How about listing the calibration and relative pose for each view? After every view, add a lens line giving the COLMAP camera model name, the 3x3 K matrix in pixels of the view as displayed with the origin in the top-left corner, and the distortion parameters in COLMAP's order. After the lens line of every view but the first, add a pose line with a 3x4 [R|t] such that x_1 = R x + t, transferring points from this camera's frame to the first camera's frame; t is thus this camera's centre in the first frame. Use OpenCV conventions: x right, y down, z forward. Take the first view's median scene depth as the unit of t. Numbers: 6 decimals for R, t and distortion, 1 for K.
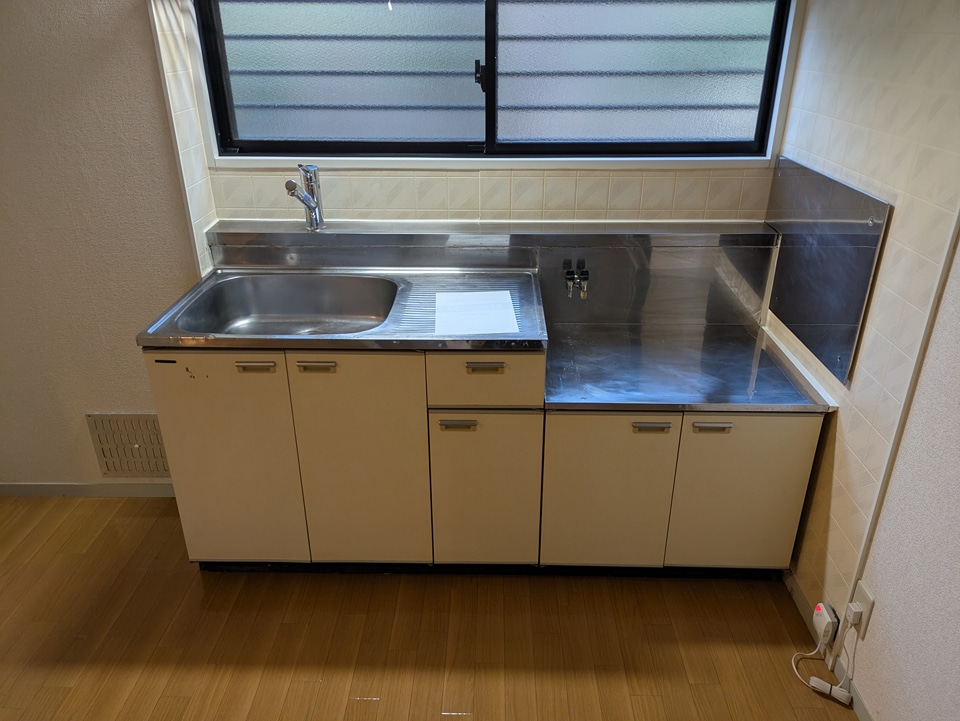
lens RADIAL K [[713.4, 0, 480.0], [0, 713.4, 360.5], [0, 0, 1]] dist [0.081546, -0.091951]
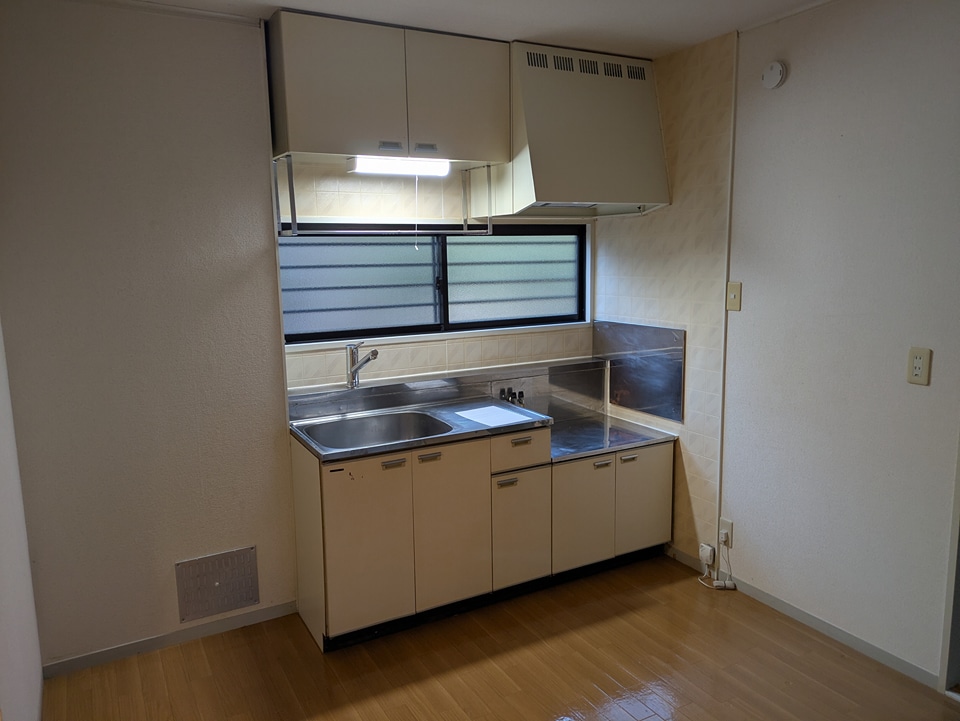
lens RADIAL K [[713.4, 0, 480.0], [0, 713.4, 360.5], [0, 0, 1]] dist [0.081546, -0.091951]
pose [[0.862391, -0.088700, 0.498412, -0.760633], [0.228098, 0.947012, -0.226139, 0.158635], [-0.451944, 0.308707, 0.836927, -0.354814]]
